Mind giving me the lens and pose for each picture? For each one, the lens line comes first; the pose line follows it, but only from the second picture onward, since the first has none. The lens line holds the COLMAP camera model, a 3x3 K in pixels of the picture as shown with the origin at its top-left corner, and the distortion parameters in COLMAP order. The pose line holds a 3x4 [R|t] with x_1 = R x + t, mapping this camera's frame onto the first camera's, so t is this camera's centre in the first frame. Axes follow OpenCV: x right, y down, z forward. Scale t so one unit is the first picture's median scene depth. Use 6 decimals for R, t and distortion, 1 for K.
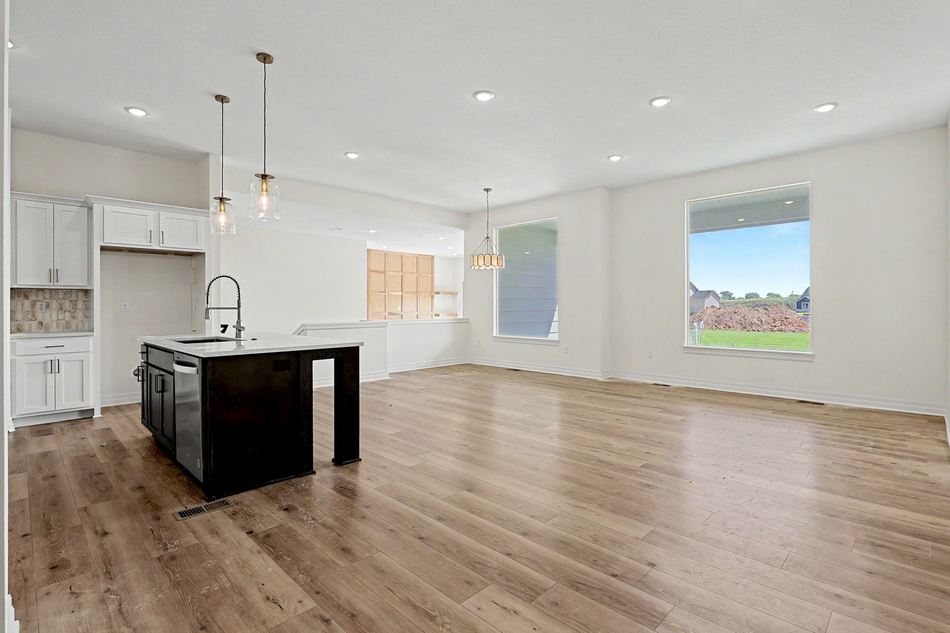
lens RADIAL K [[458.6, 0, 474.9], [0, 458.6, 310.4], [0, 0, 1]] dist [0.002741, 0.000273]
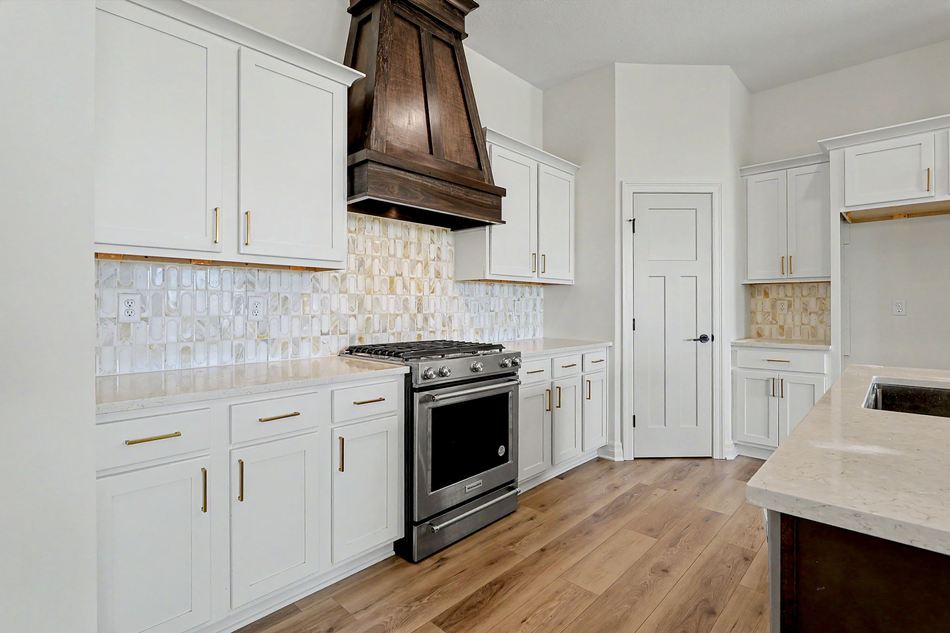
lens RADIAL K [[458.6, 0, 474.0], [0, 458.6, 301.9], [0, 0, 1]] dist [0.002741, 0.000273]
pose [[0.028011, -0.008567, -0.999571, -0.180809], [-0.007149, 0.999936, -0.008770, -0.005752], [0.999582, 0.007392, 0.027948, 0.464172]]
